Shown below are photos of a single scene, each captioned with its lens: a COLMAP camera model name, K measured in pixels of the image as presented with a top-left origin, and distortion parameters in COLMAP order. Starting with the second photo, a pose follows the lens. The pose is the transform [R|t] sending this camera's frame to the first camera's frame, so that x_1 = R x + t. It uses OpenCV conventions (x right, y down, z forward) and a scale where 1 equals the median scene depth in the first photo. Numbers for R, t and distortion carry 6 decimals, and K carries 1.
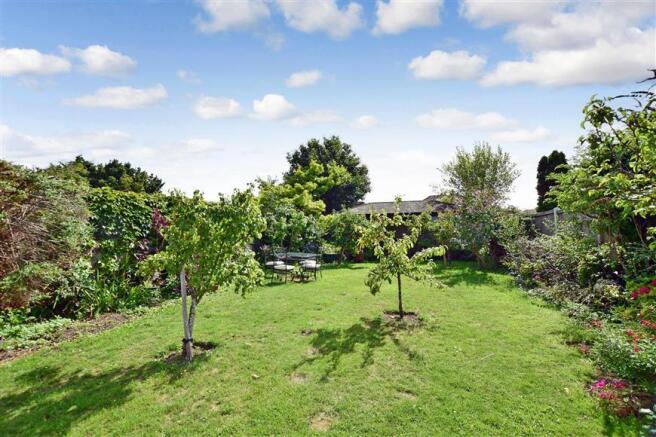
lens RADIAL K [[300.8, 0, 332.0], [0, 300.8, 222.1], [0, 0, 1]] dist [-0.031088, 0.000097]
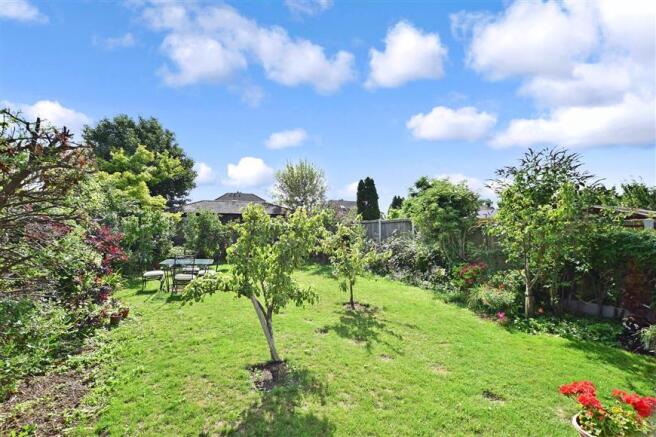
lens RADIAL K [[300.8, 0, 332.0], [0, 300.8, 222.1], [0, 0, 1]] dist [-0.031088, 0.000097]
pose [[0.724551, 0.023300, 0.688827, -0.650489], [-0.036700, 0.999315, 0.004800, -0.044892], [-0.688243, -0.028758, 0.724910, 0.111019]]
